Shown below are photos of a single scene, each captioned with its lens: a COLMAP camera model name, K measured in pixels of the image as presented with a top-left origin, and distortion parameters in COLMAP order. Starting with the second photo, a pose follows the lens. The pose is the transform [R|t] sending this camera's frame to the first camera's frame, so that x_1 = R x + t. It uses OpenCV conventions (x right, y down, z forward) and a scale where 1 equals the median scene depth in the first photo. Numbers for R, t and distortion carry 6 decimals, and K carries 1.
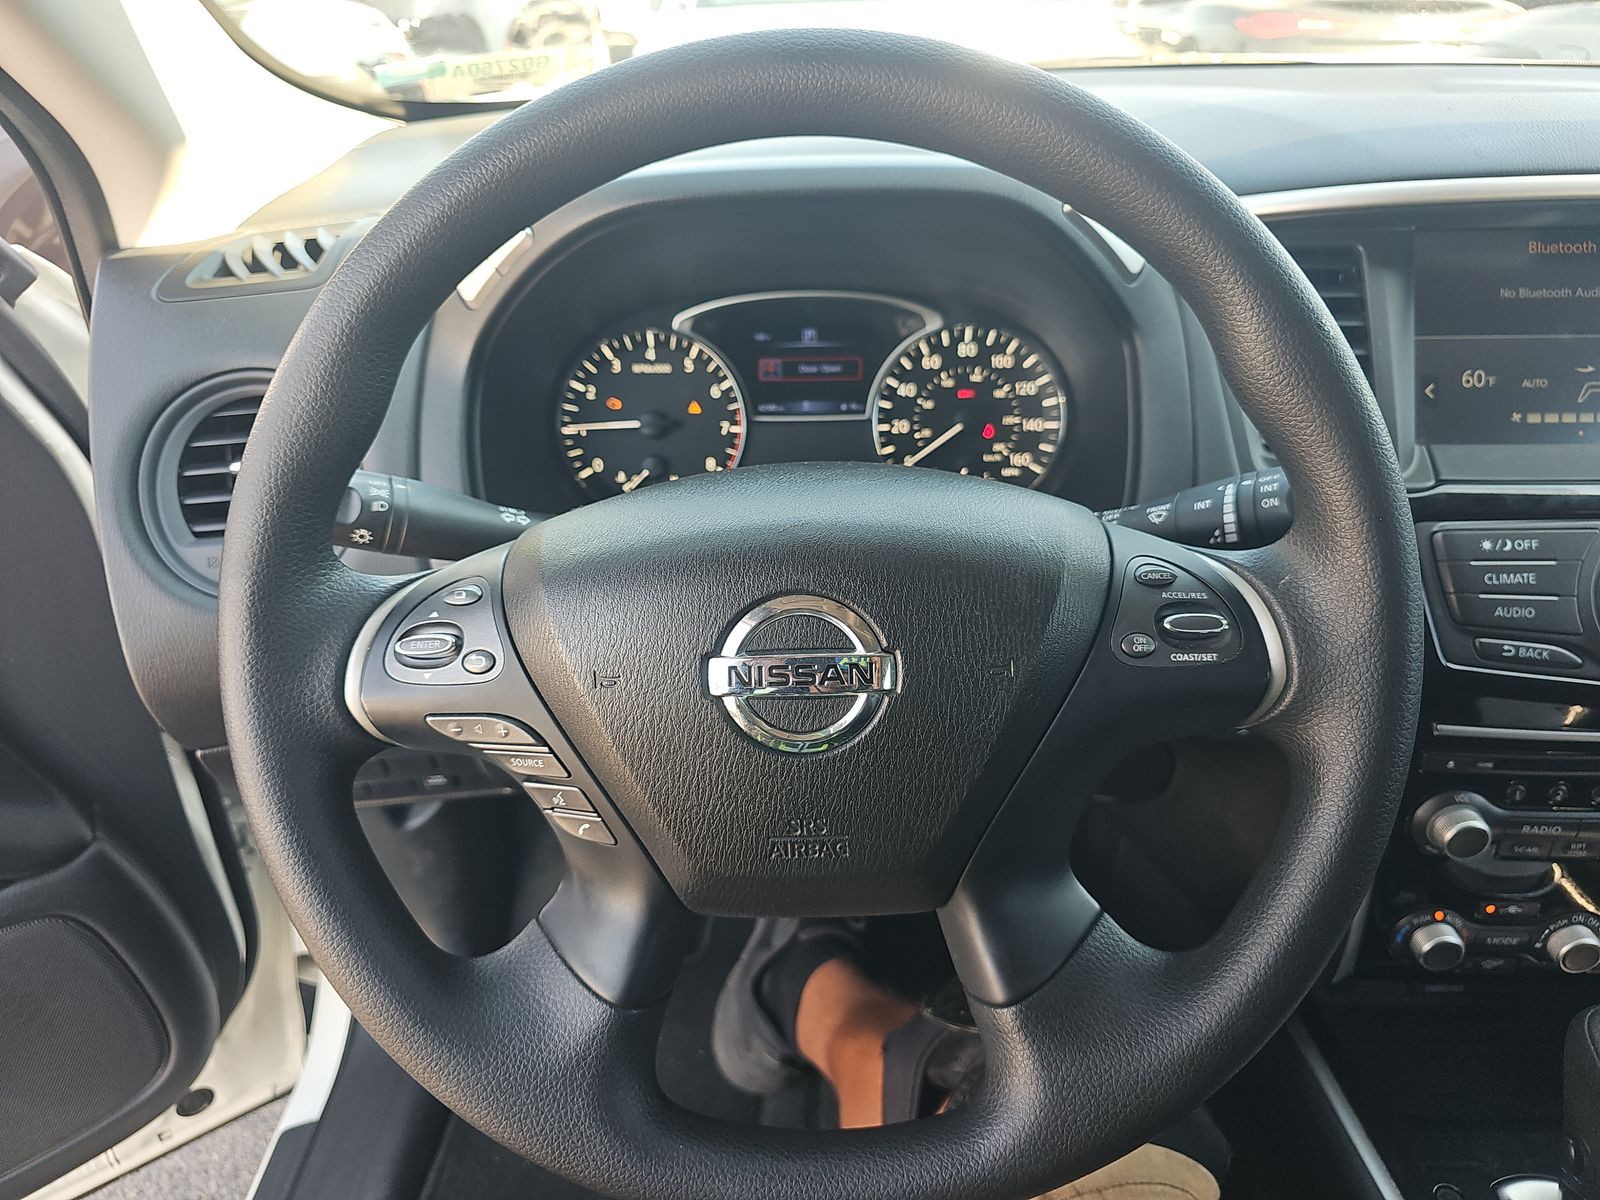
lens RADIAL K [[1075.5, 0, 787.9], [0, 1075.5, 604.5], [0, 0, 1]] dist [0.039742, -0.039805]
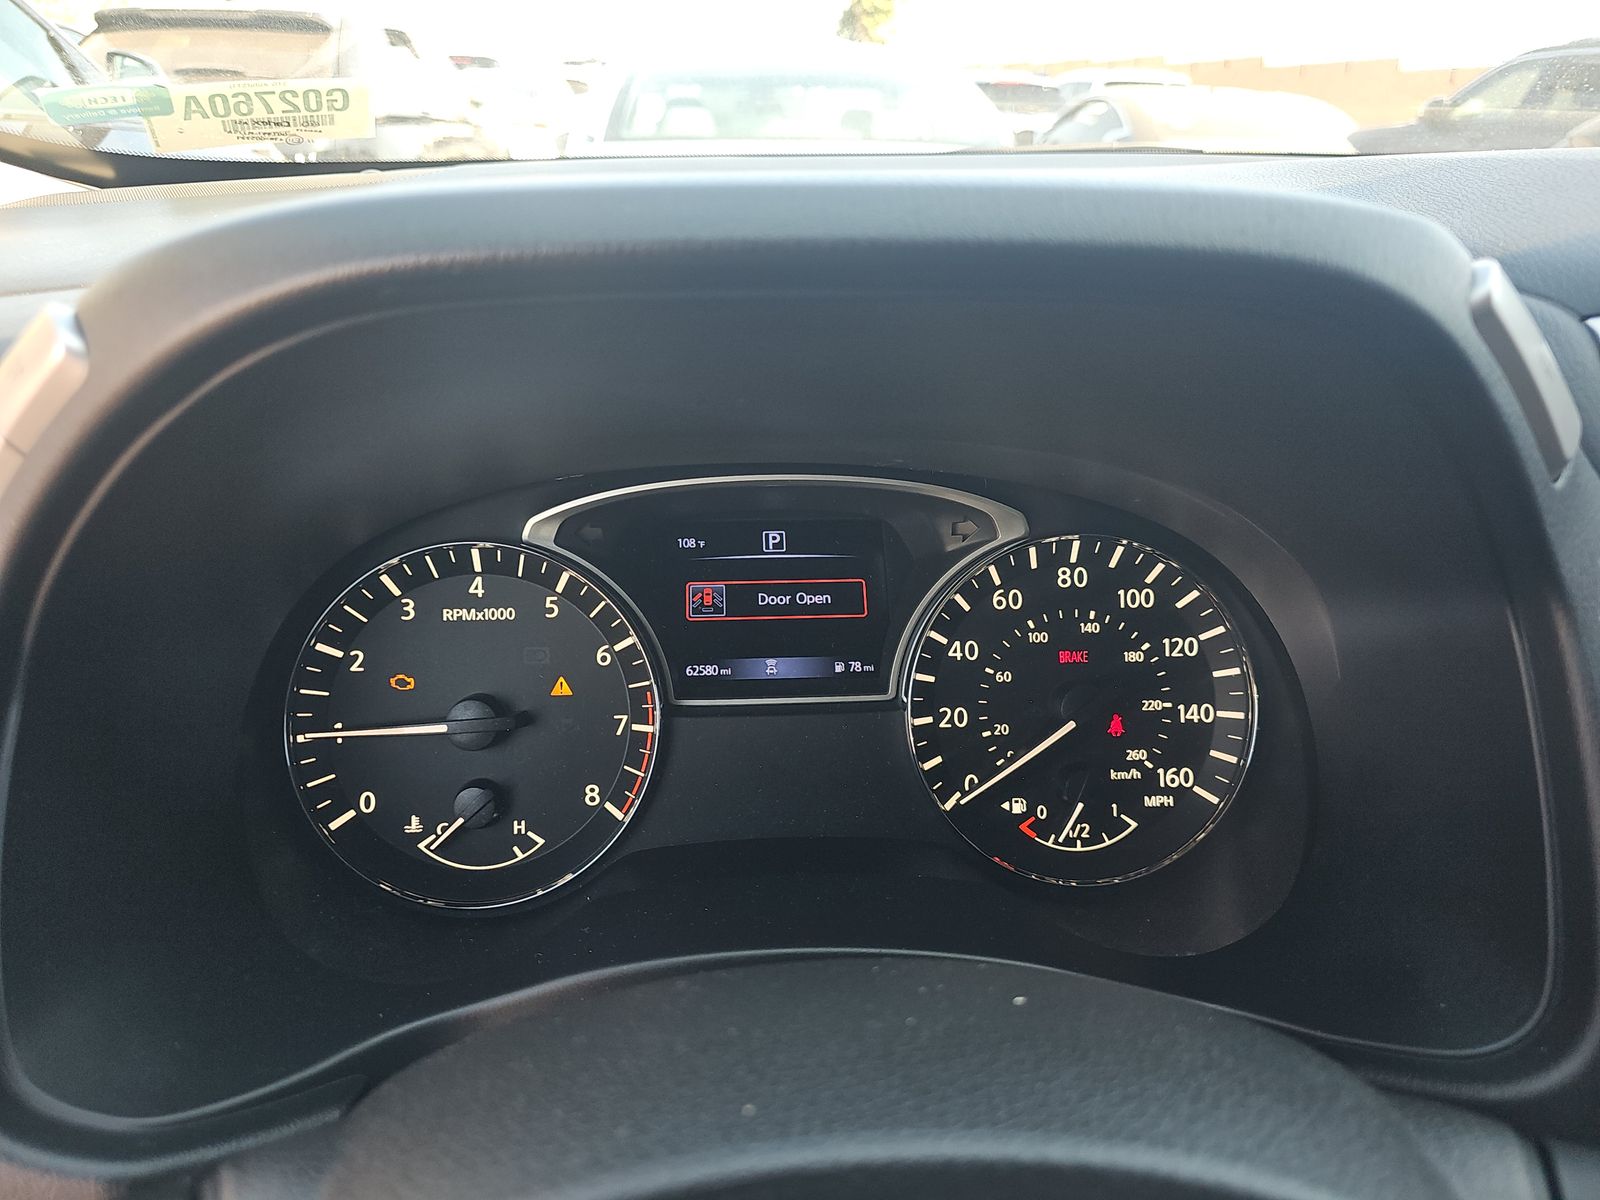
lens RADIAL K [[1075.5, 0, 798.7], [0, 1075.5, 601.6], [0, 0, 1]] dist [0.039742, -0.039805]
pose [[0.995767, -0.006737, 0.091667, -0.020816], [0.017278, 0.993250, -0.114696, -0.164353], [-0.090275, 0.115794, 0.989162, 0.477461]]
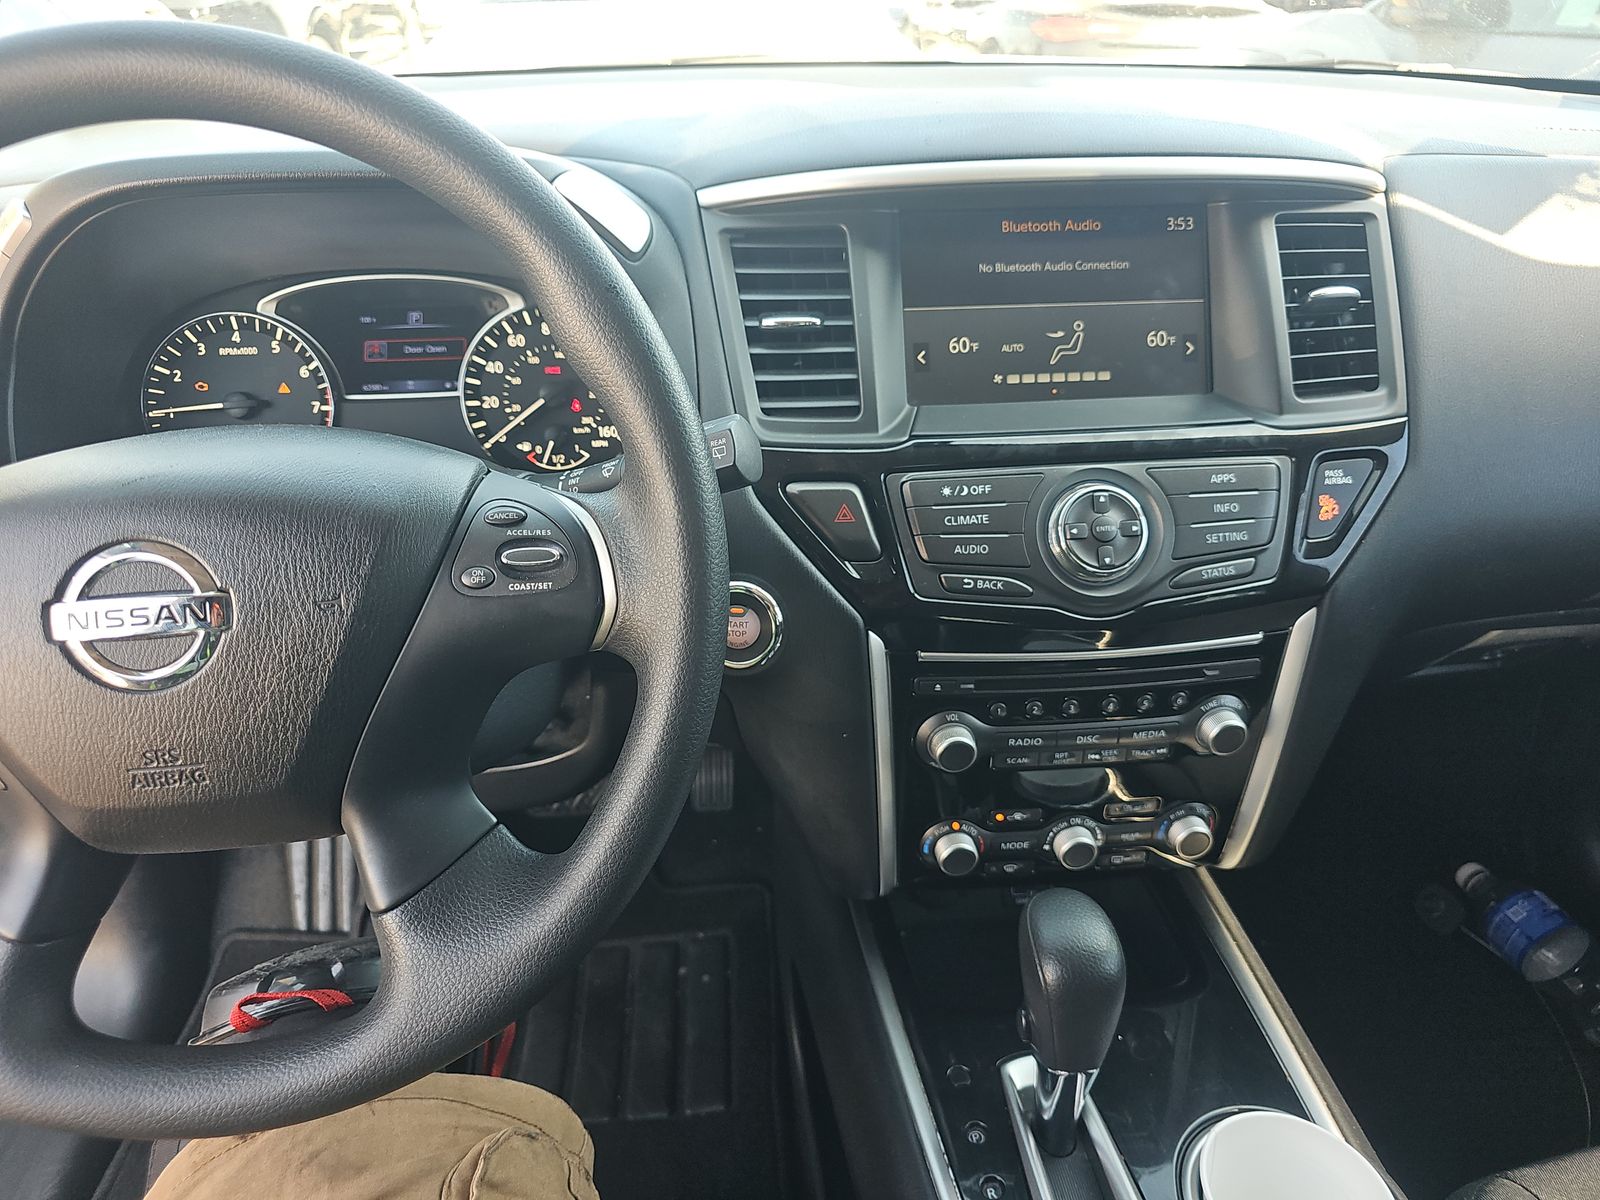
lens RADIAL K [[1075.5, 0, 792.6], [0, 1075.5, 601.0], [0, 0, 1]] dist [0.039742, -0.039805]
pose [[0.993608, -0.043791, 0.104042, 0.281239], [0.043888, 0.999036, 0.001359, 0.039645], [-0.104001, 0.003216, 0.994572, -0.075357]]
